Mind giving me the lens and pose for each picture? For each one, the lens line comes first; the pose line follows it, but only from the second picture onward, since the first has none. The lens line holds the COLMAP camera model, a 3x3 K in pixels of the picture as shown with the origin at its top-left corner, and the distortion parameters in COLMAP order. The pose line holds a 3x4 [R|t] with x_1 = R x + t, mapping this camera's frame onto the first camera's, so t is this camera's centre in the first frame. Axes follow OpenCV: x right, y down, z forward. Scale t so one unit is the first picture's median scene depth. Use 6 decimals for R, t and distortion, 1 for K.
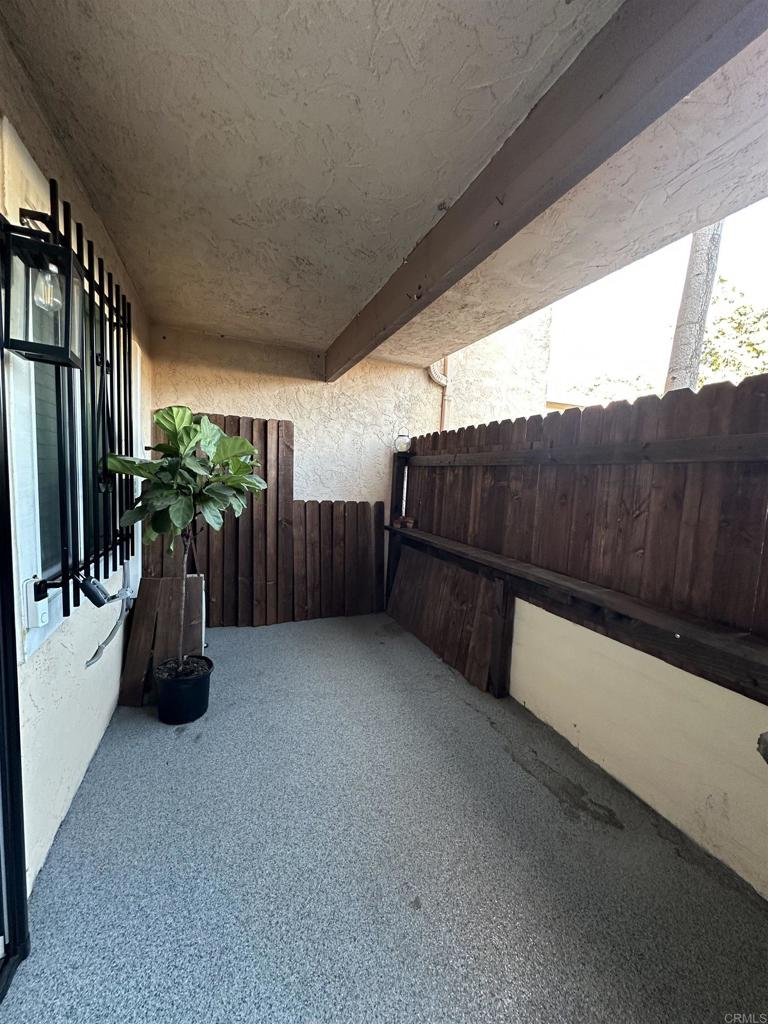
lens RADIAL K [[408.4, 0, 384.0], [0, 408.4, 512.0], [0, 0, 1]] dist [-0.001758, 0.000590]
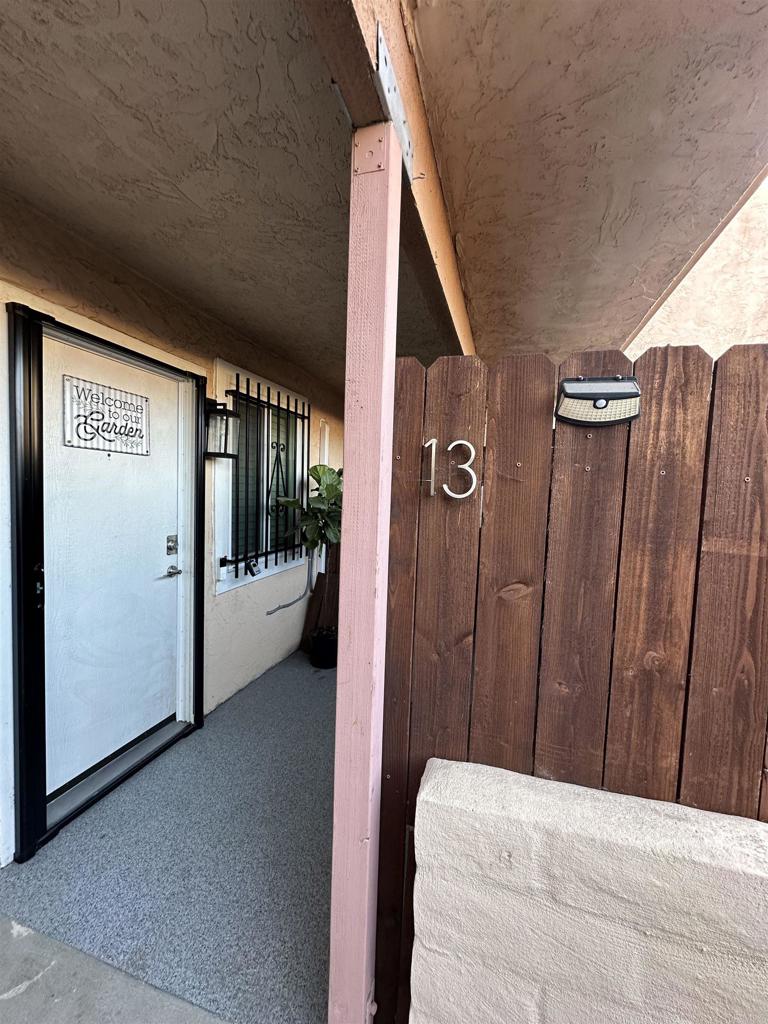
lens RADIAL K [[408.4, 0, 384.0], [0, 408.4, 512.0], [0, 0, 1]] dist [-0.001758, 0.000590]
pose [[0.787872, 0.015596, -0.615642, 0.597533], [-0.054104, 0.997567, -0.043970, -0.011997], [0.613458, 0.067951, 0.786798, -0.092872]]
